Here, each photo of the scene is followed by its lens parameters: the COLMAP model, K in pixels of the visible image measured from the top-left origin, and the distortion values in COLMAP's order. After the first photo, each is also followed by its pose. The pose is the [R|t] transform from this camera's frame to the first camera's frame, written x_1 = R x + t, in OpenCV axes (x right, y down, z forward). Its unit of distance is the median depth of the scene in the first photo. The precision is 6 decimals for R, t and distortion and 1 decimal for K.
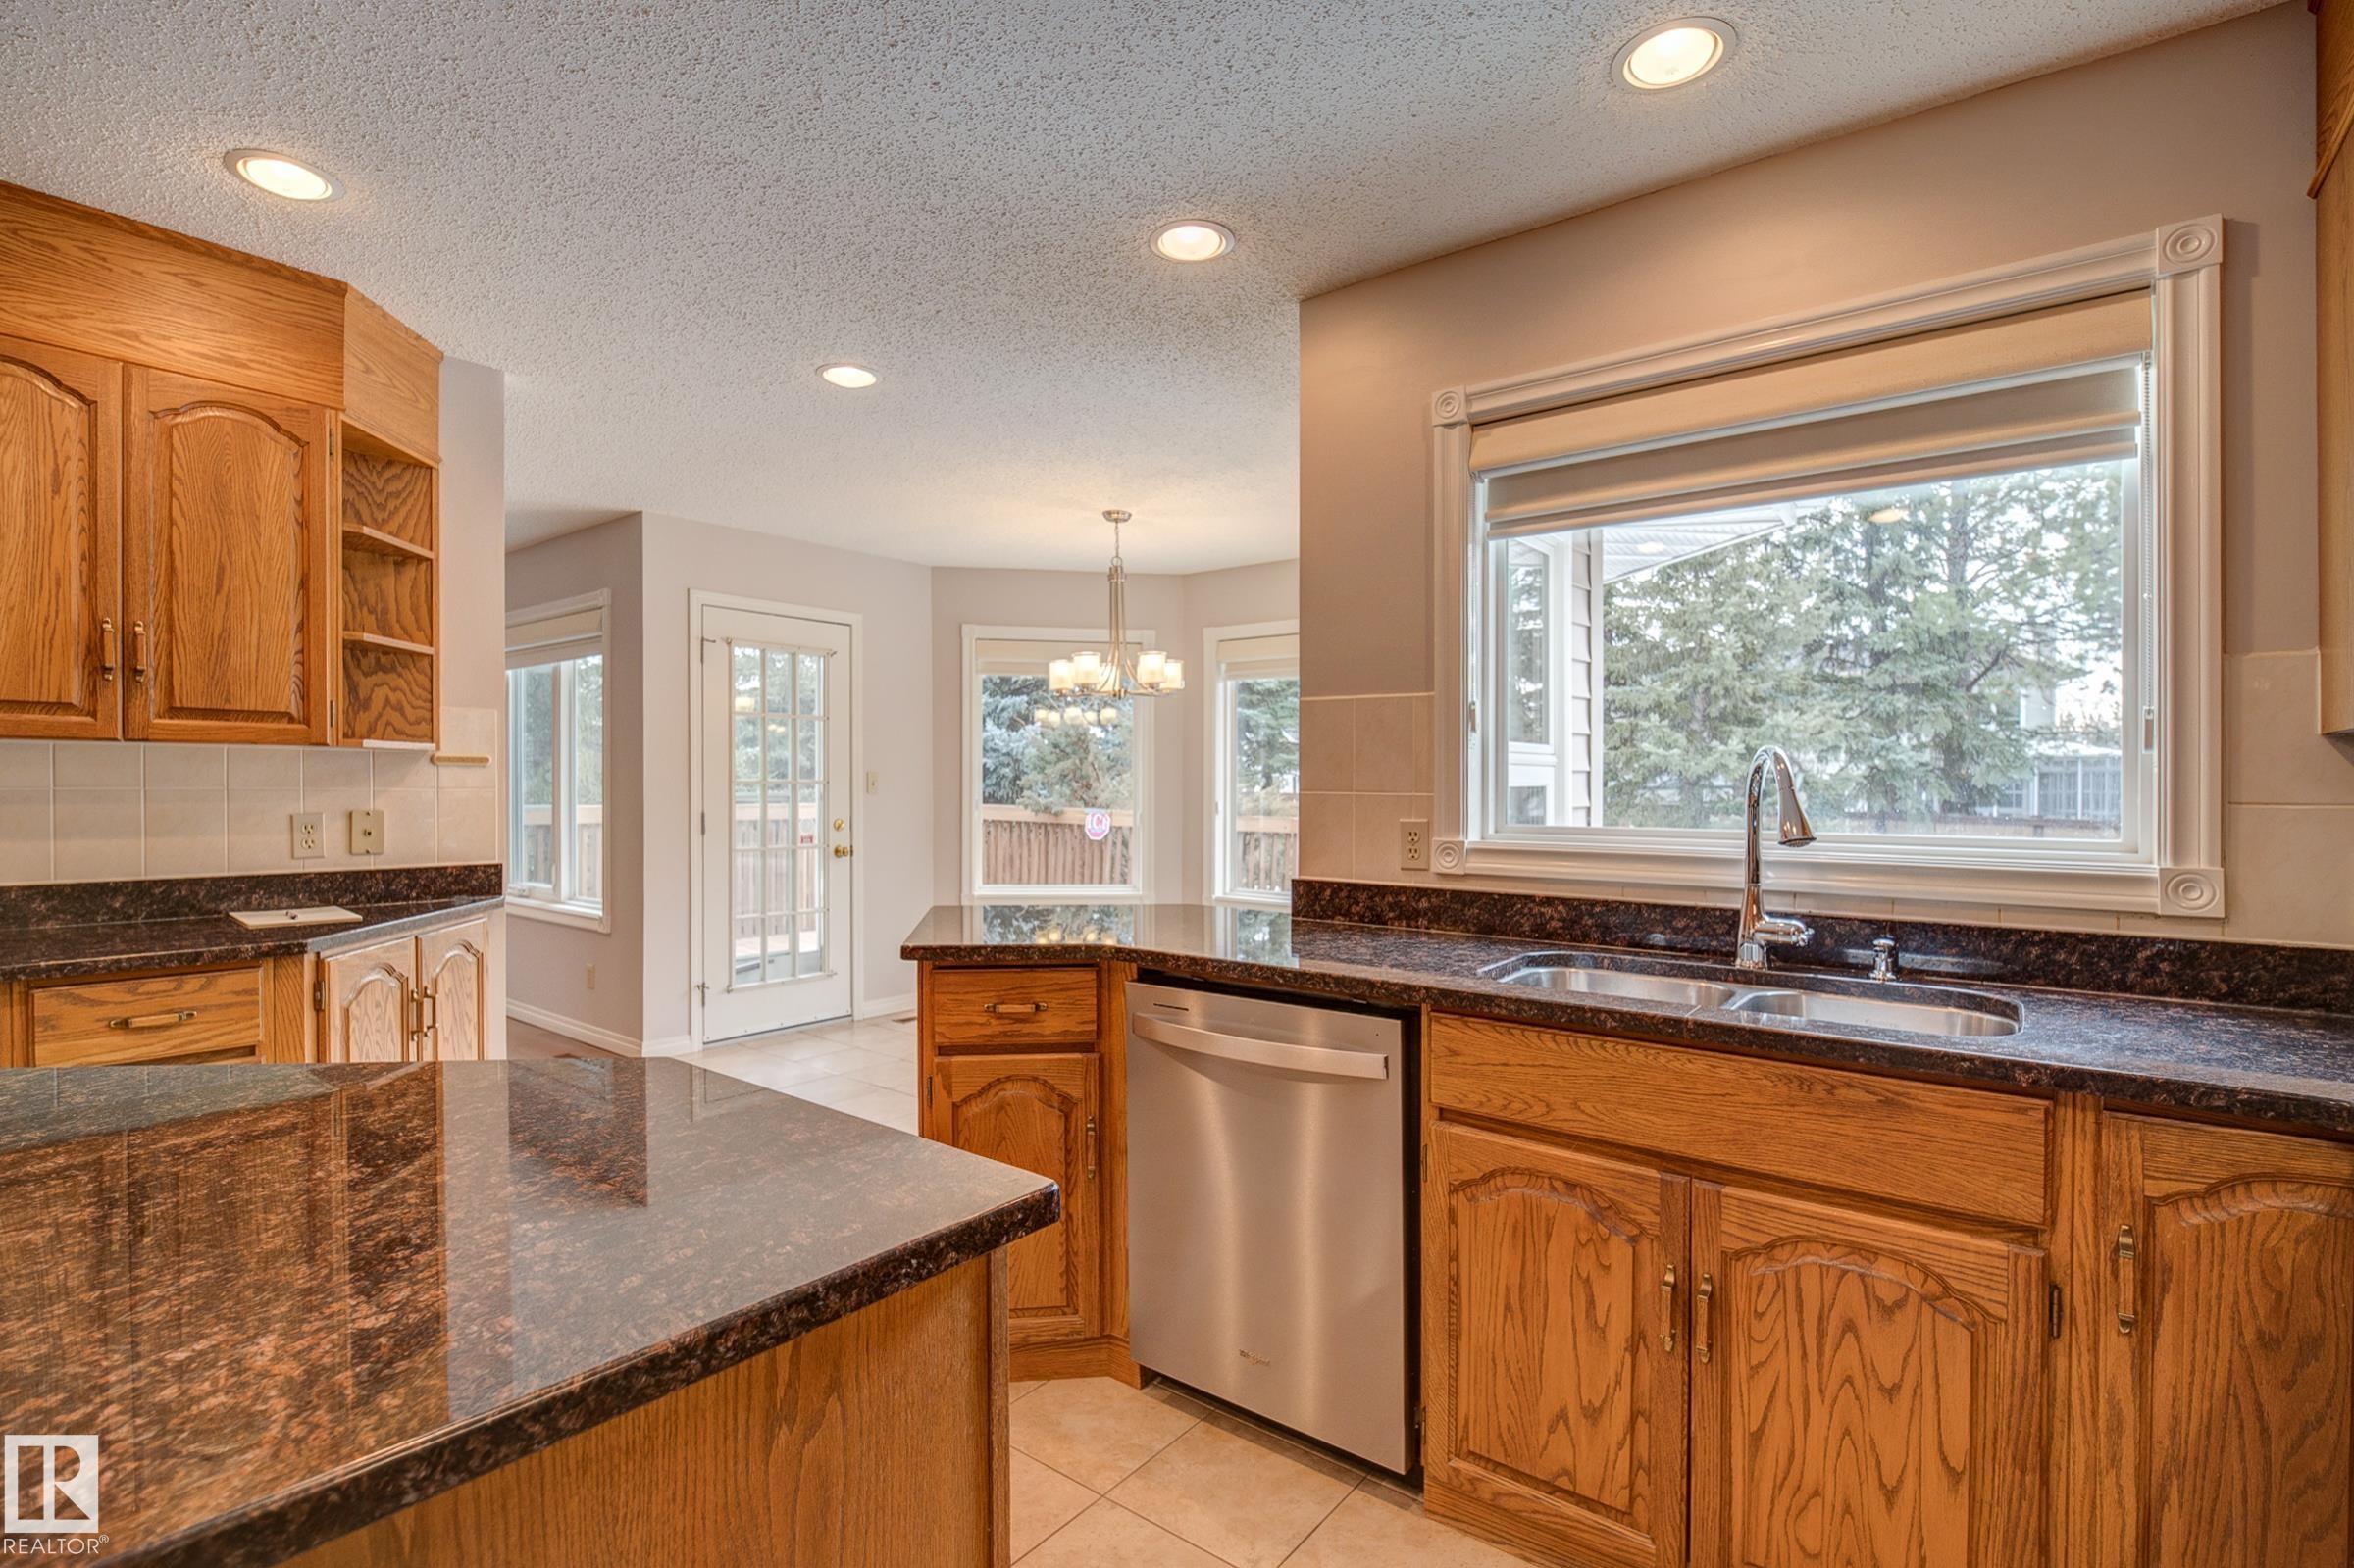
lens RADIAL K [[1147.8, 0, 1161.9], [0, 1147.8, 787.6], [0, 0, 1]] dist [0.002331, -0.000875]
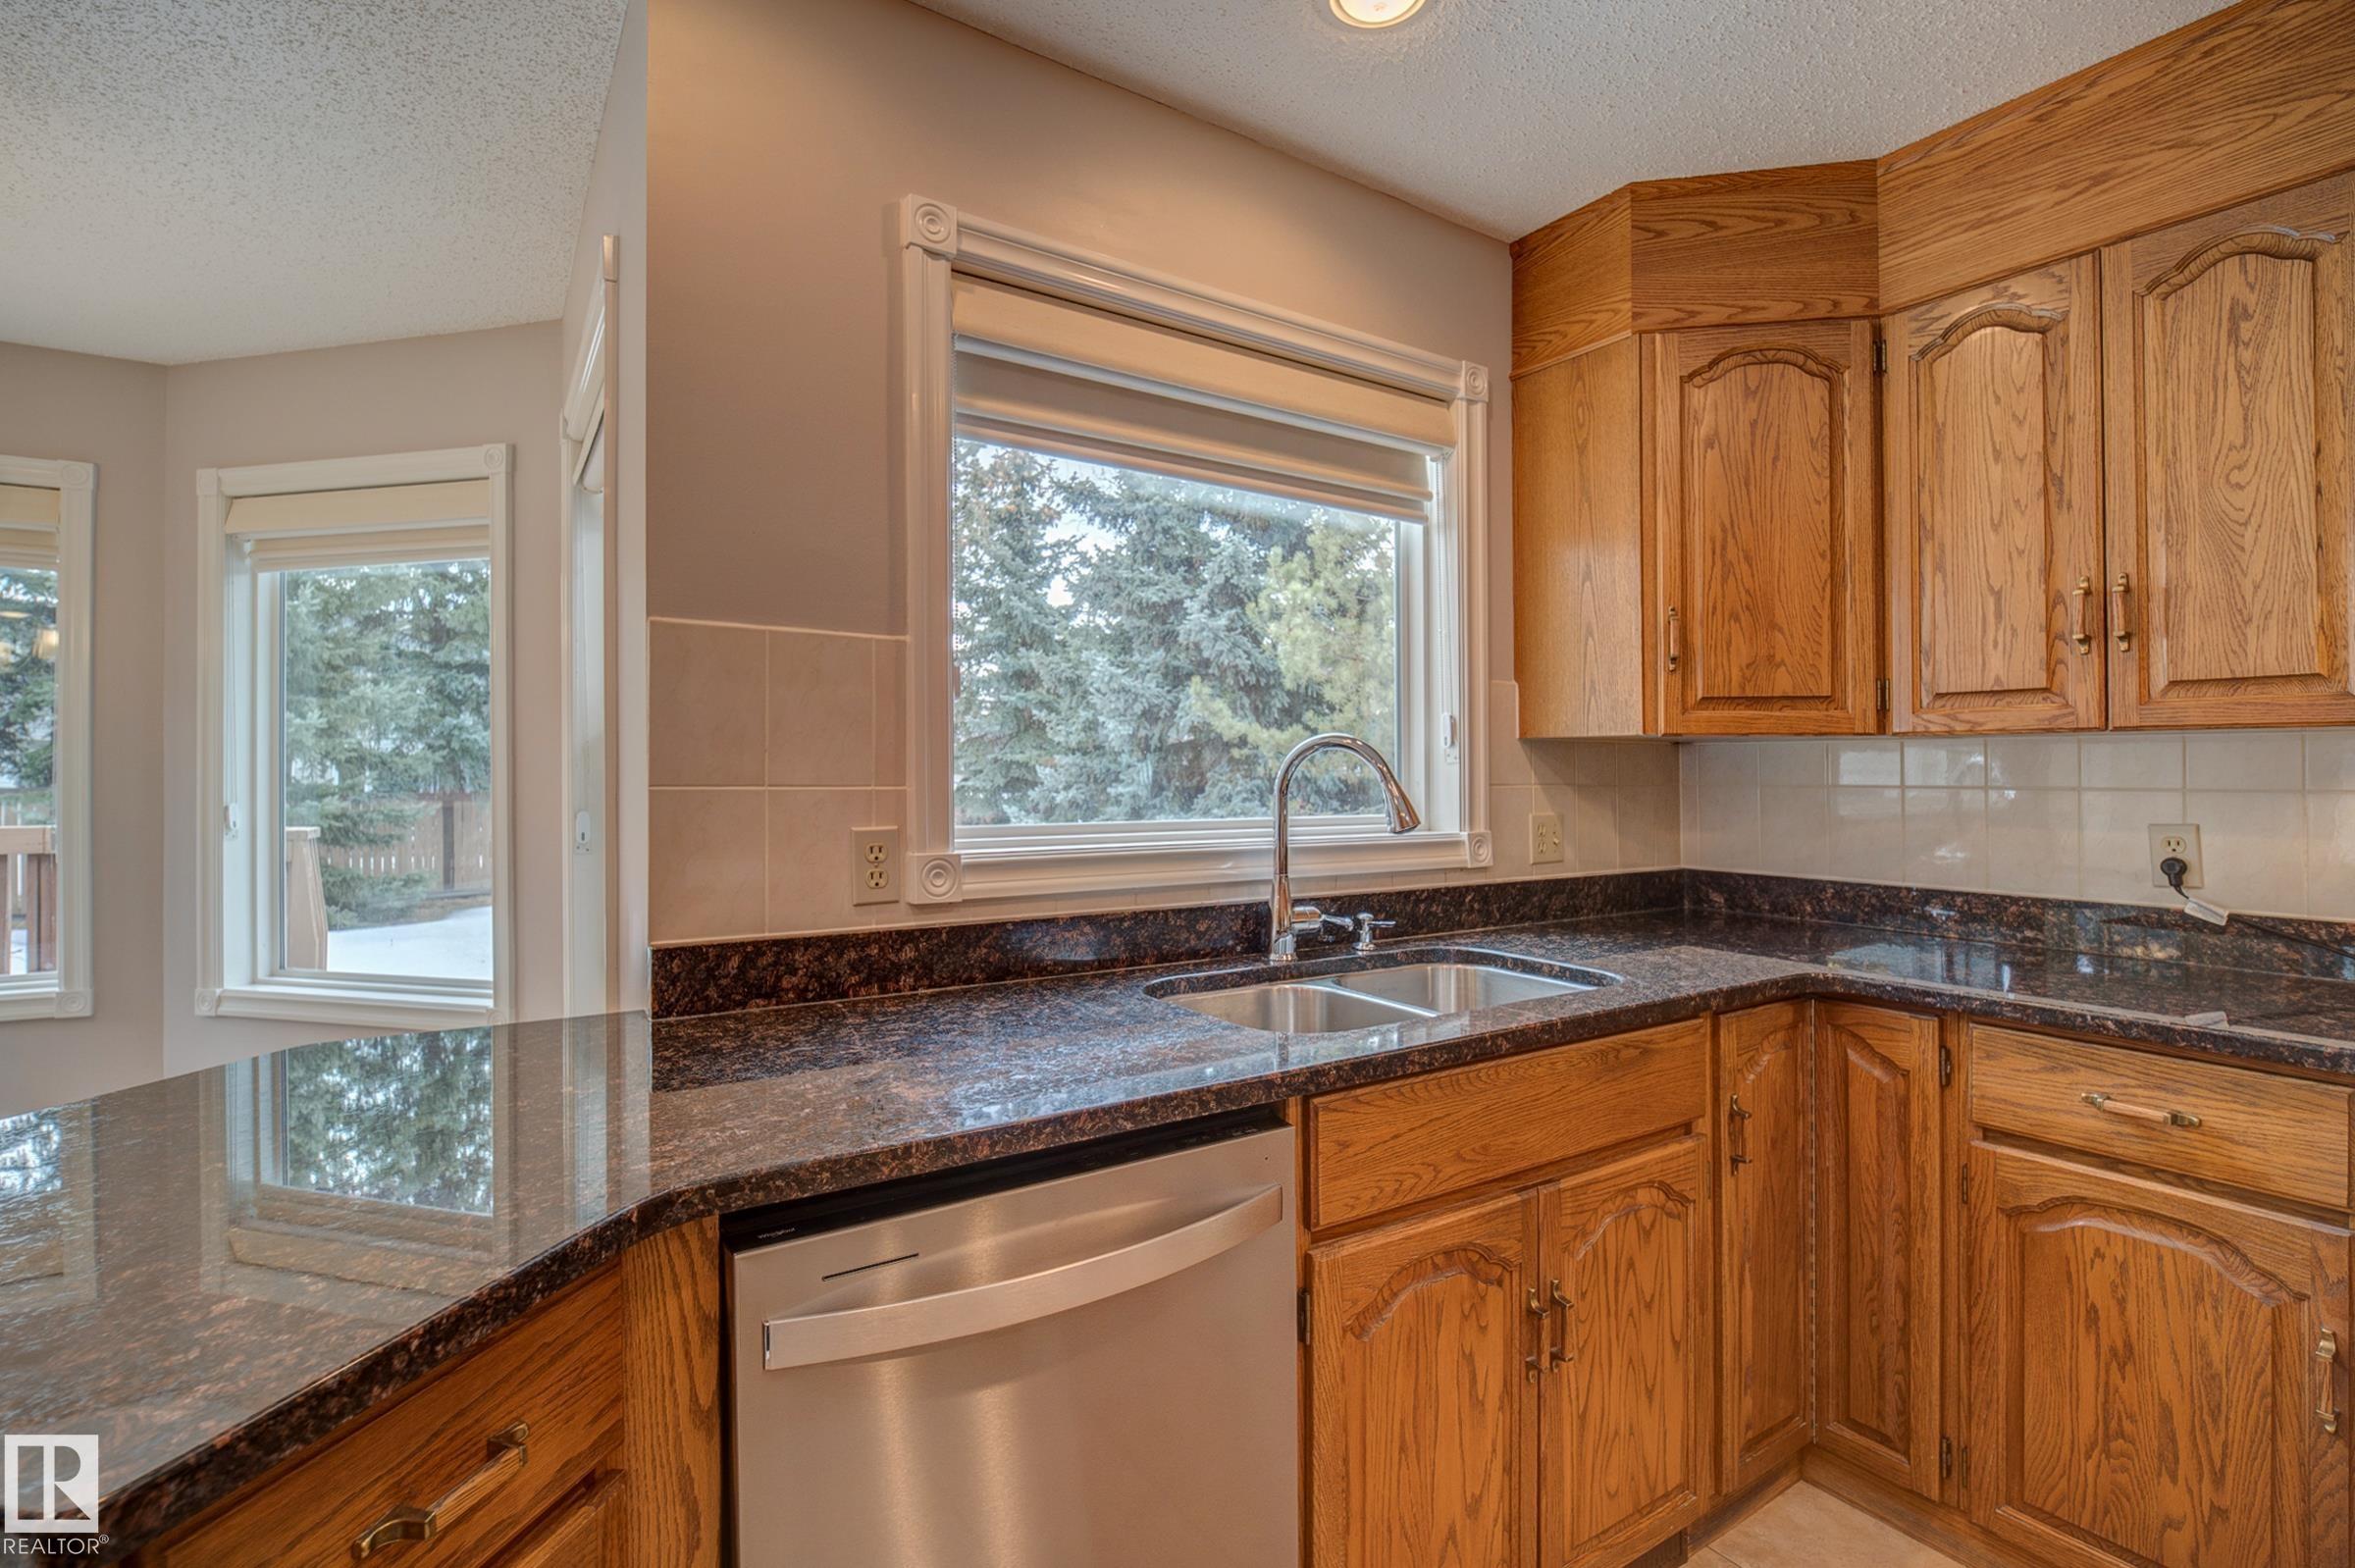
lens RADIAL K [[1096.1, 0, 1158.5], [0, 1096.1, 752.8], [0, 0, 1]] dist [-0.005842, -0.004366]
pose [[0.308608, 0.010461, 0.951132, -0.369060], [0.001316, 0.999934, -0.011425, -0.007819], [-0.951188, 0.004778, 0.308574, 0.745258]]
